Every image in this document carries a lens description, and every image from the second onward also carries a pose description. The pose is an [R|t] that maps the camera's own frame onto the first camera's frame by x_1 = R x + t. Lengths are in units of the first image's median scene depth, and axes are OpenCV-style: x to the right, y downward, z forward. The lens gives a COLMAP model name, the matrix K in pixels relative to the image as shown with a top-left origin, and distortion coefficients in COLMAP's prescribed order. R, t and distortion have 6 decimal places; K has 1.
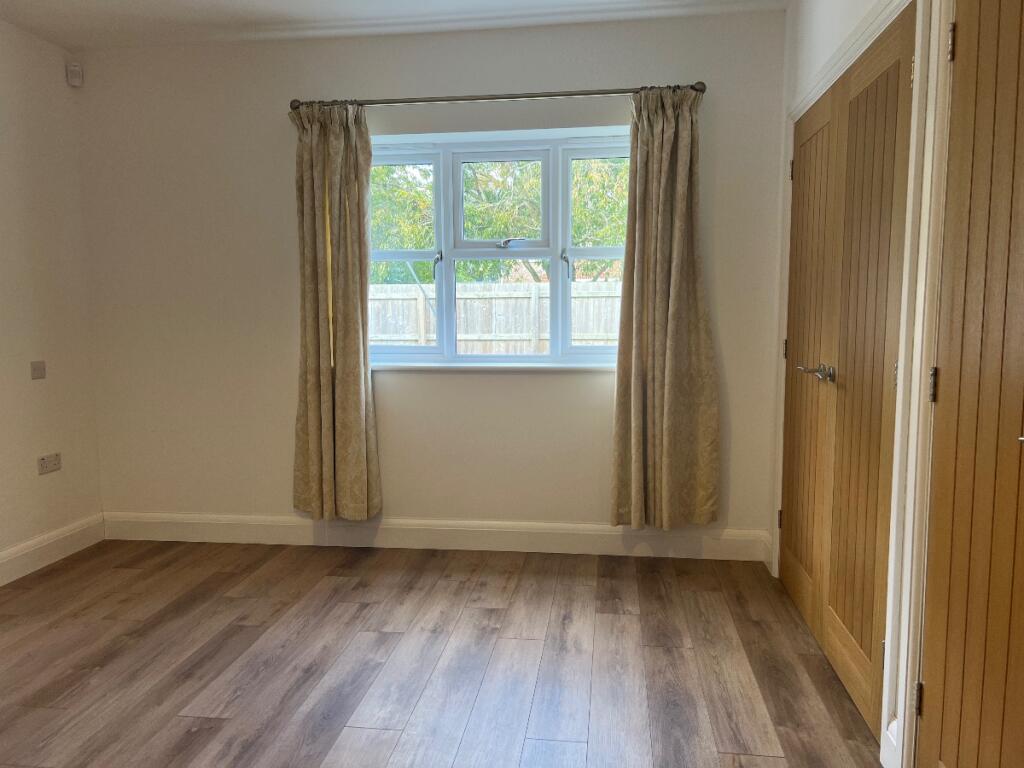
lens RADIAL K [[767.3, 0, 506.3], [0, 767.3, 384.8], [0, 0, 1]] dist [0.066725, -0.073923]
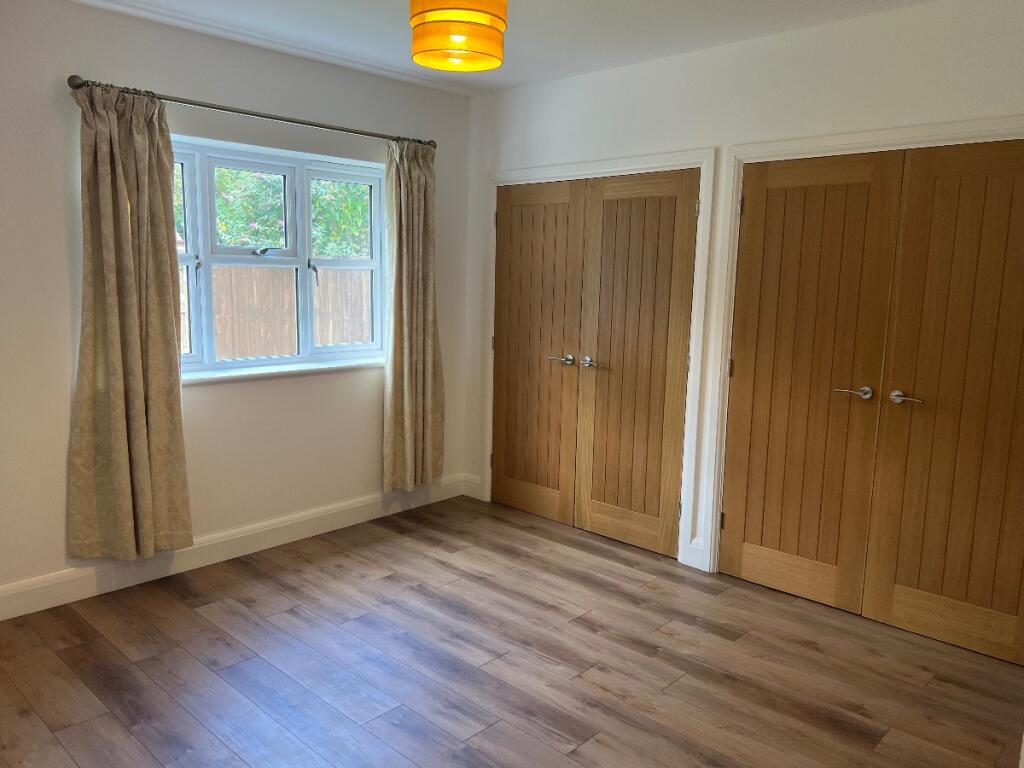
lens RADIAL K [[767.3, 0, 506.8], [0, 767.3, 386.7], [0, 0, 1]] dist [0.066725, -0.073923]
pose [[0.588891, -0.104820, 0.801386, -0.730194], [0.056228, 0.994465, 0.088755, -0.084621], [-0.806254, -0.007207, 0.591526, 0.128781]]
